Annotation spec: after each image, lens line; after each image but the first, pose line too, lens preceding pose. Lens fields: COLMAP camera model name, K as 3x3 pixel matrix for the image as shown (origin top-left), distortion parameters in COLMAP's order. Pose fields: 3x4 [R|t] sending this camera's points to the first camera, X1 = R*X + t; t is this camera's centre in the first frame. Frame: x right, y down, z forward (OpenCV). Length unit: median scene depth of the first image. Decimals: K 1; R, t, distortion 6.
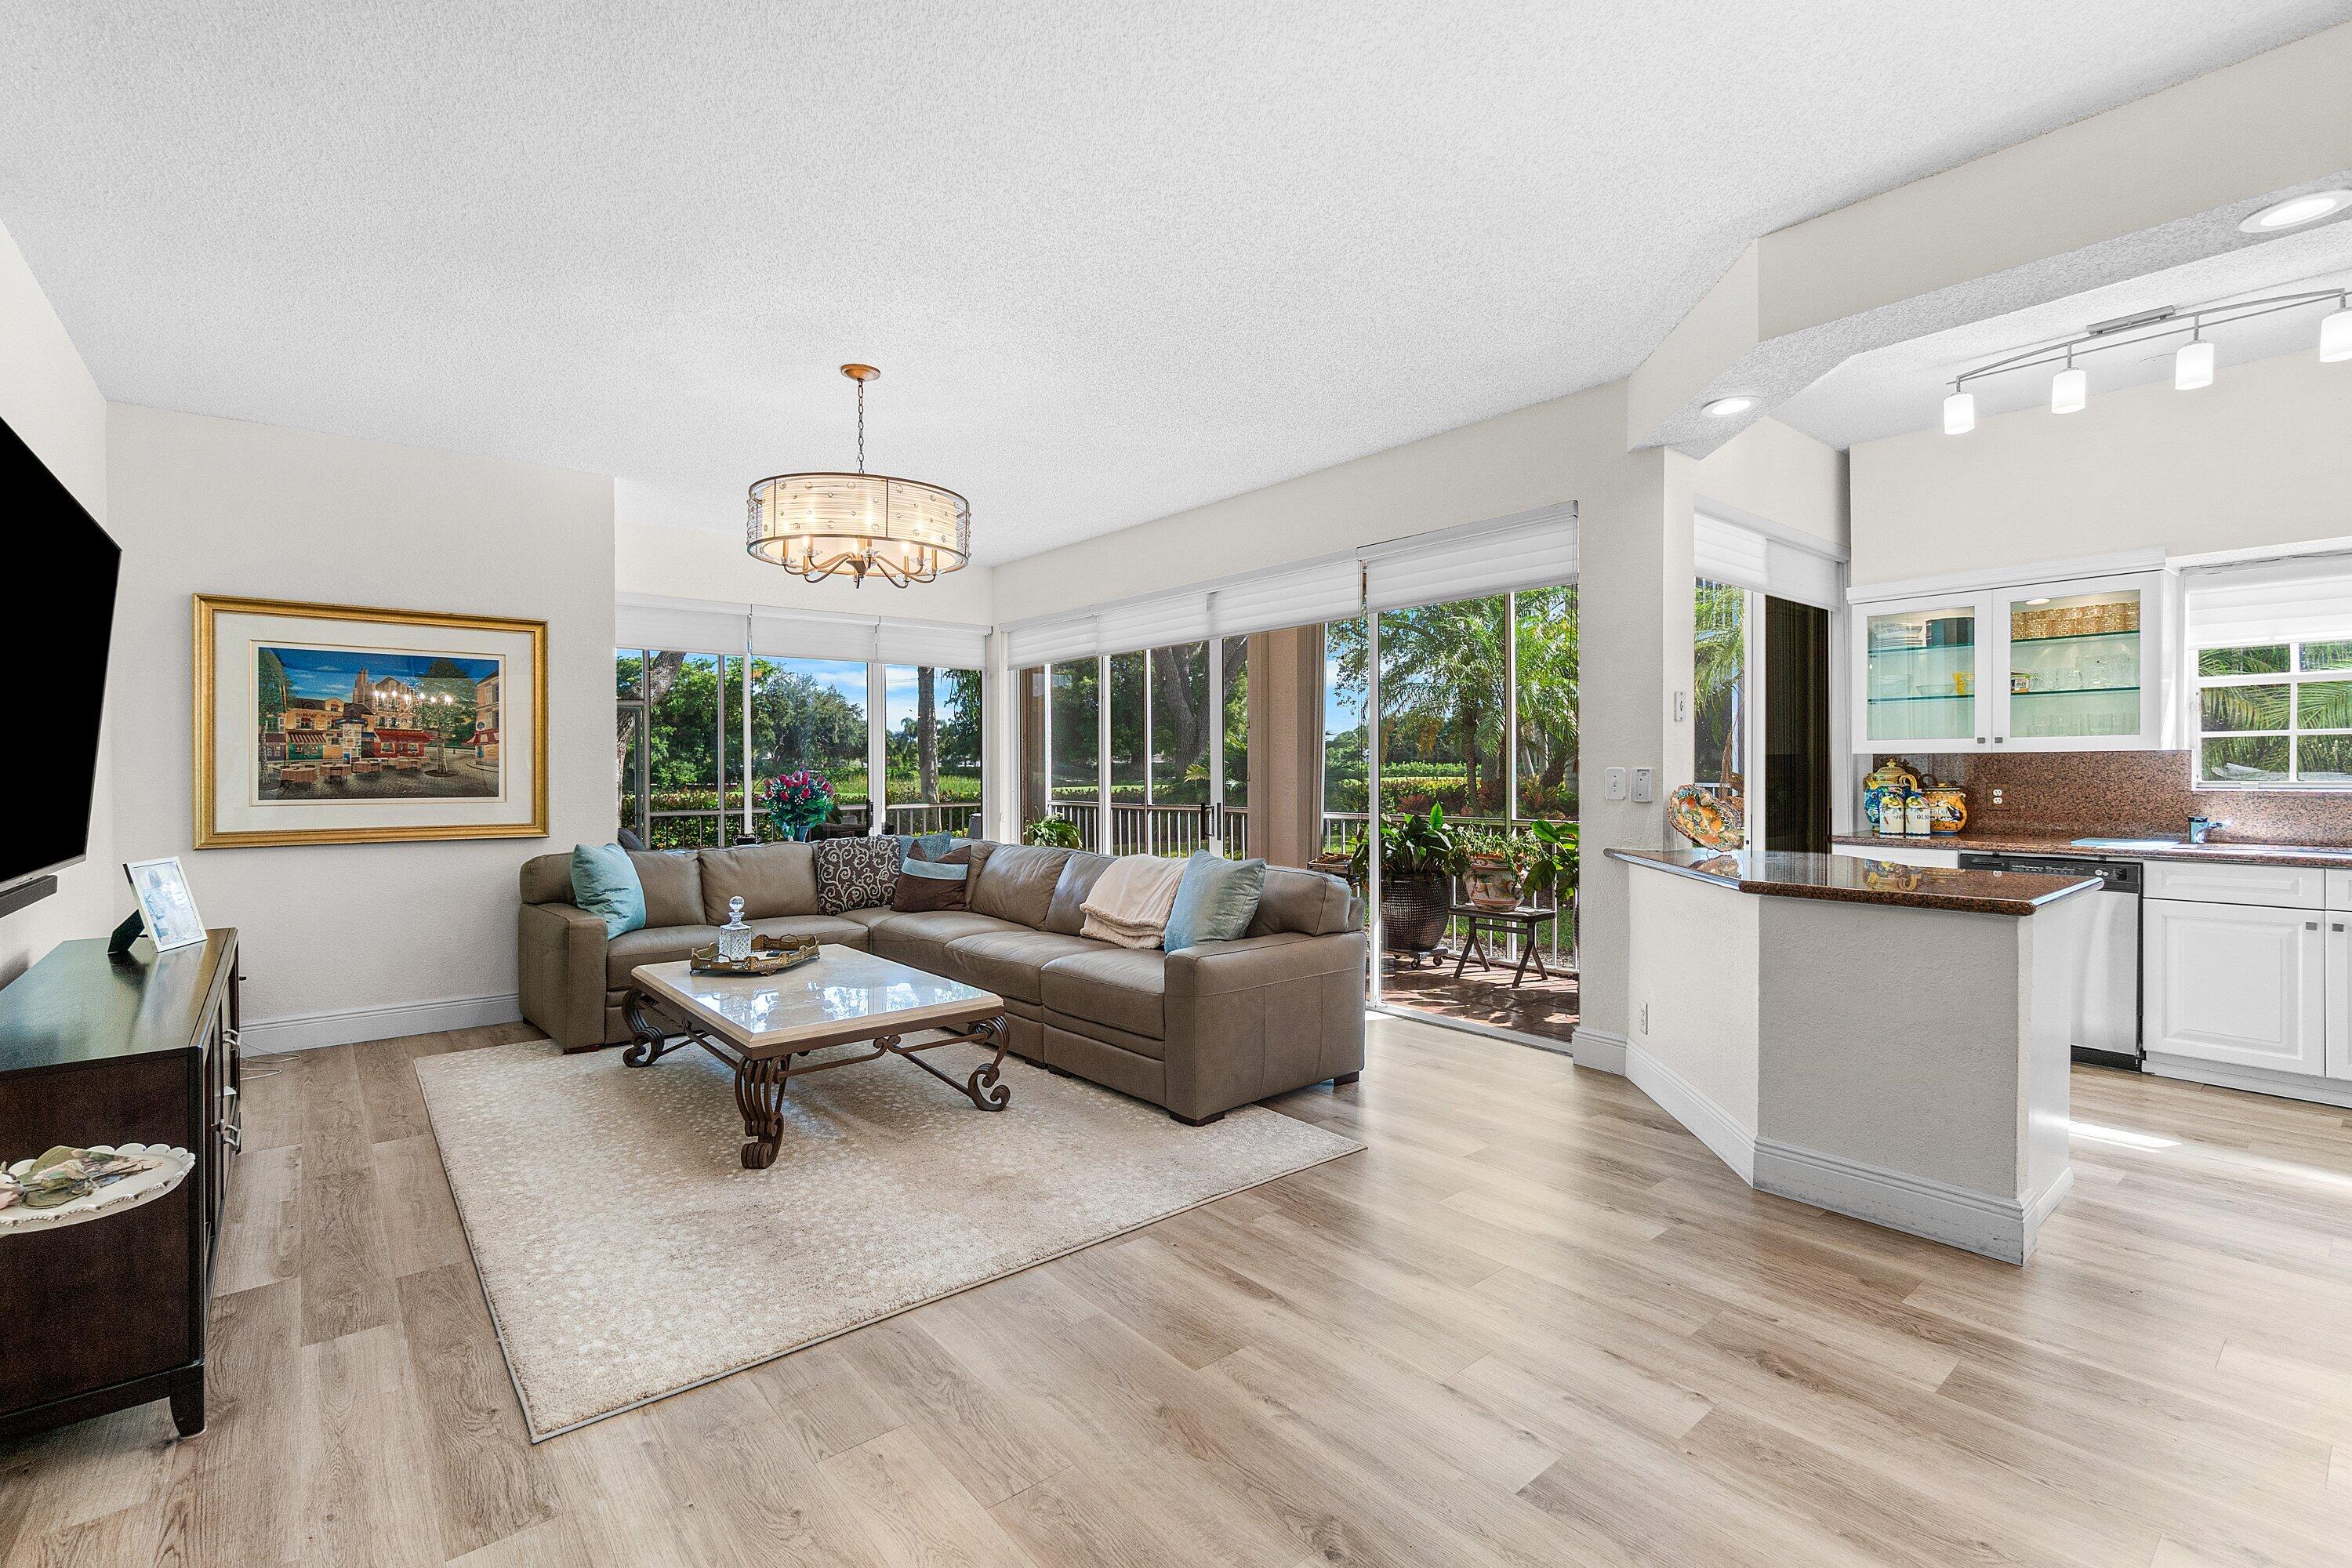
lens RADIAL K [[1047.3, 0, 1217.9], [0, 1047.3, 779.8], [0, 0, 1]] dist [-0.004651, -0.000688]
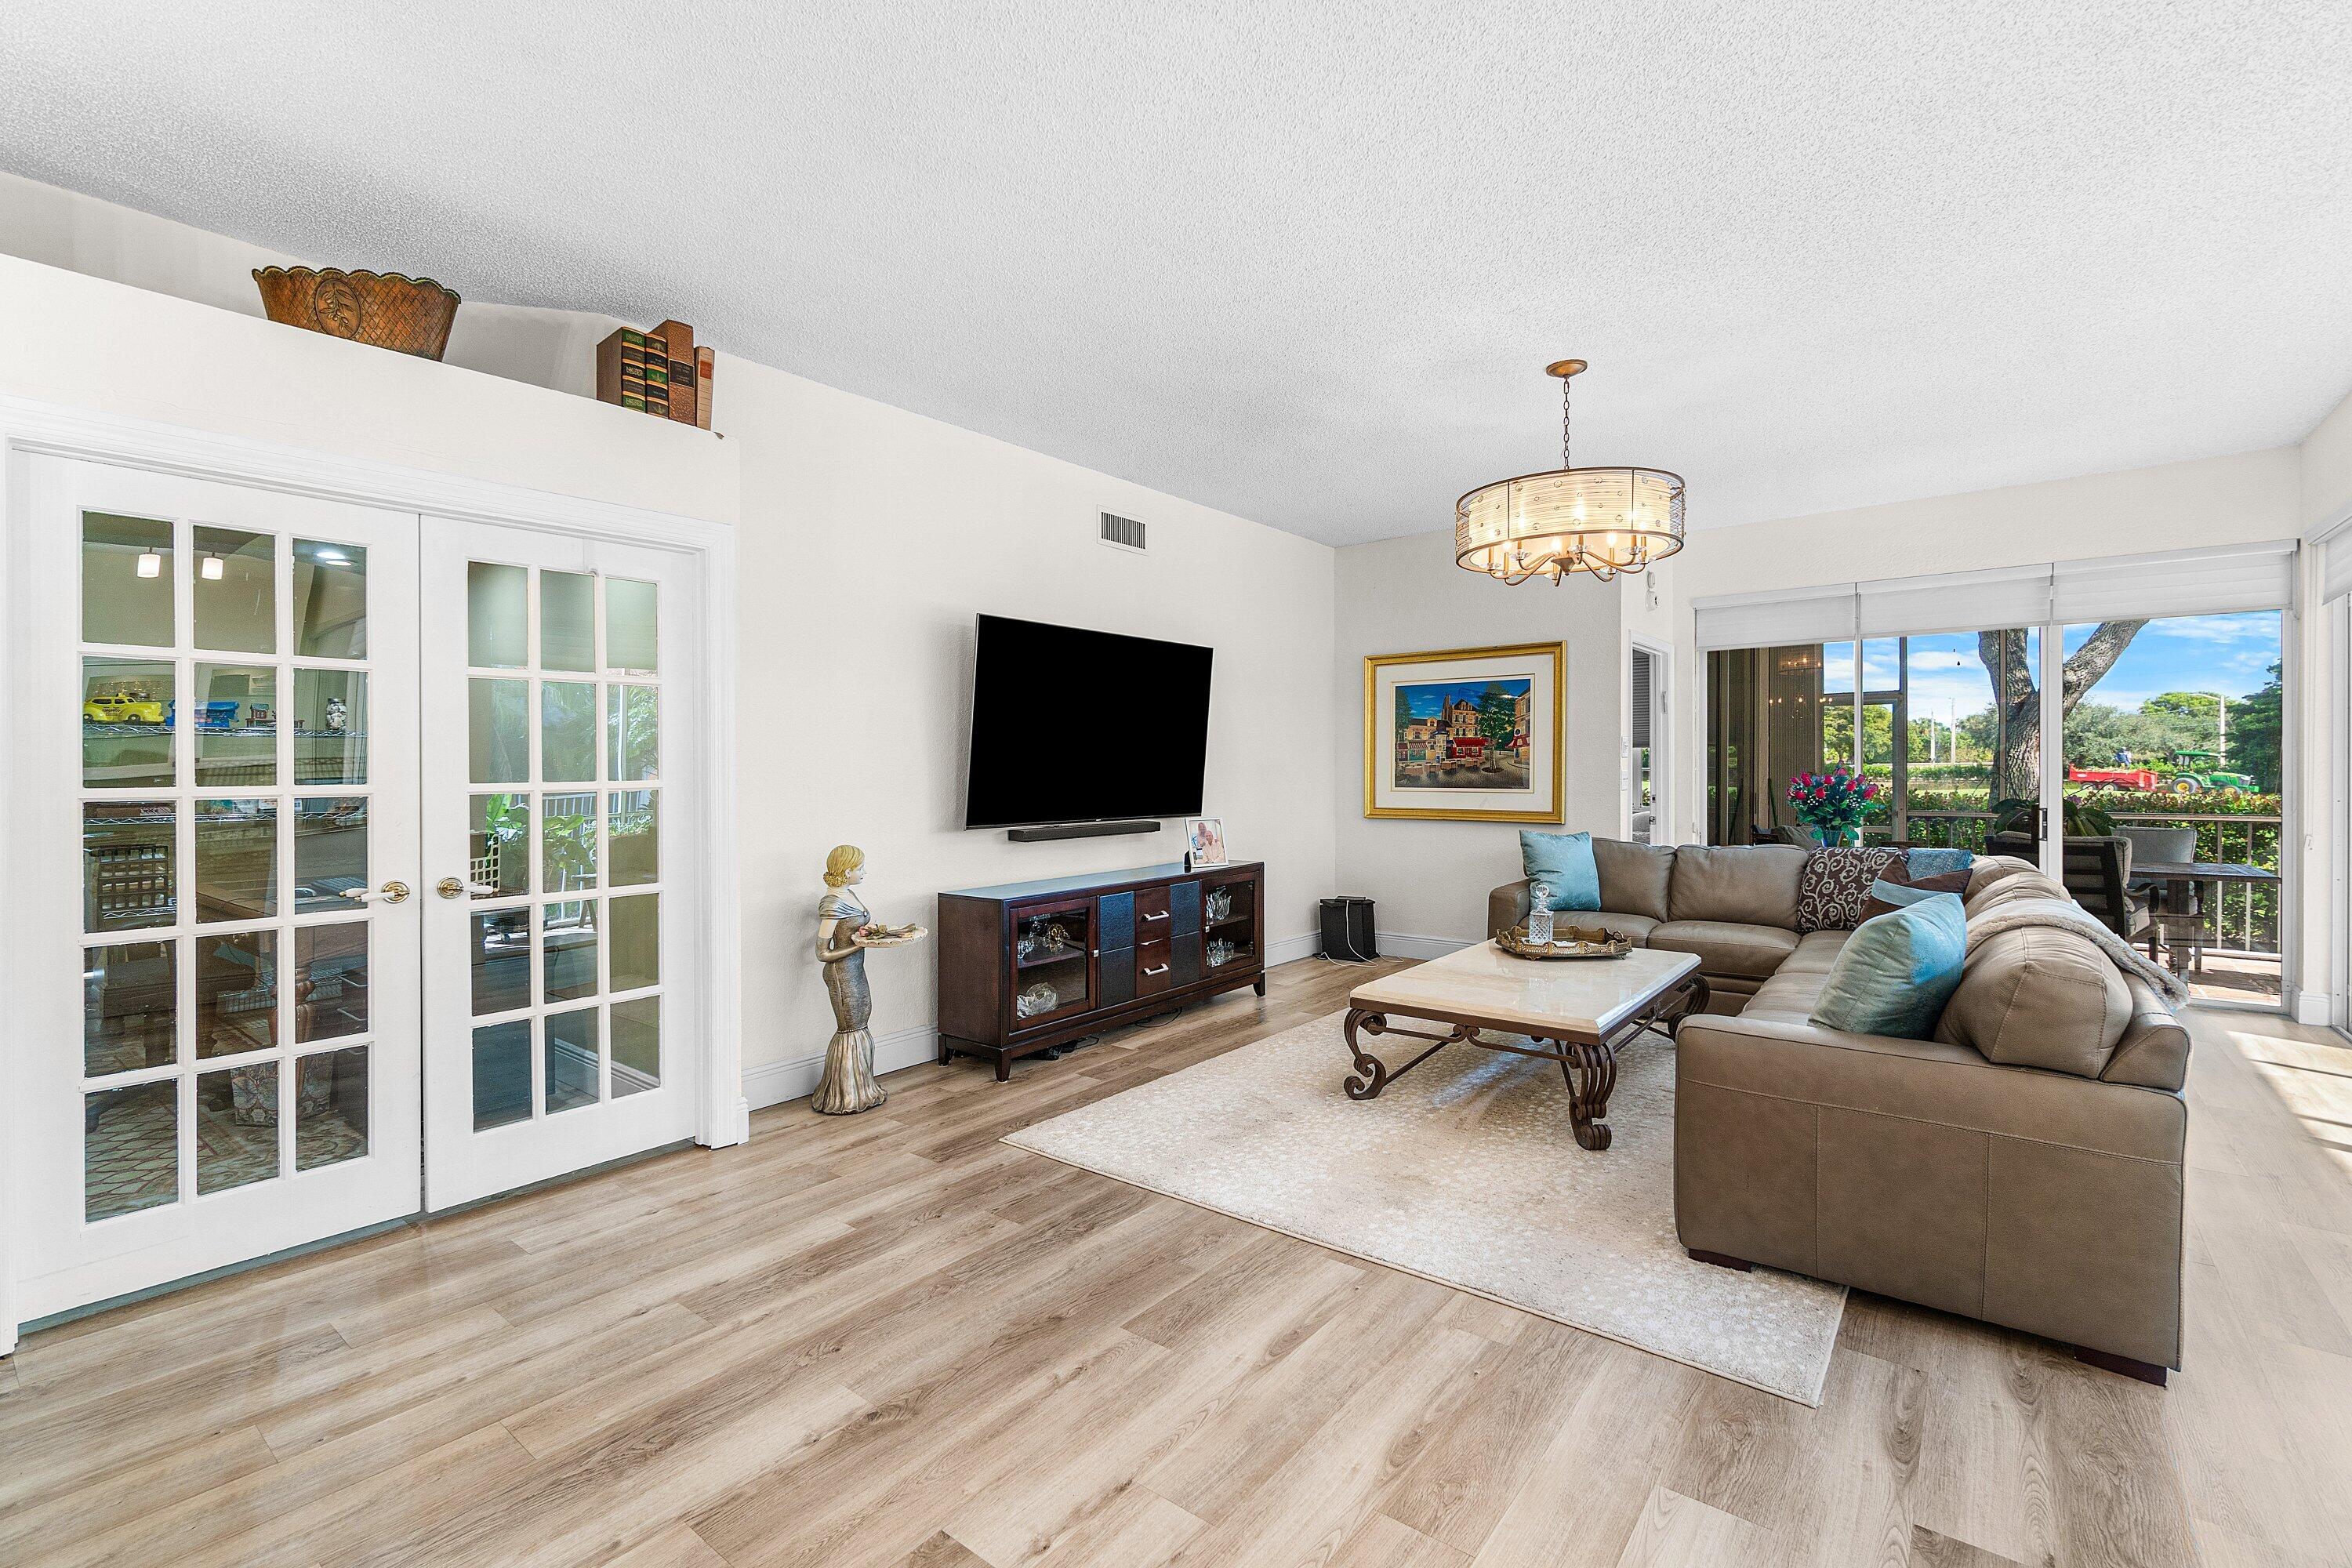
lens RADIAL K [[1024.7, 0, 1171.6], [0, 1024.7, 777.5], [0, 0, 1]] dist [0.003453, 0.000062]
pose [[0.191955, 0.010992, -0.981342, 0.514307], [-0.006524, 0.999929, 0.009924, -0.007874], [0.981382, 0.004497, 0.192013, 0.424193]]
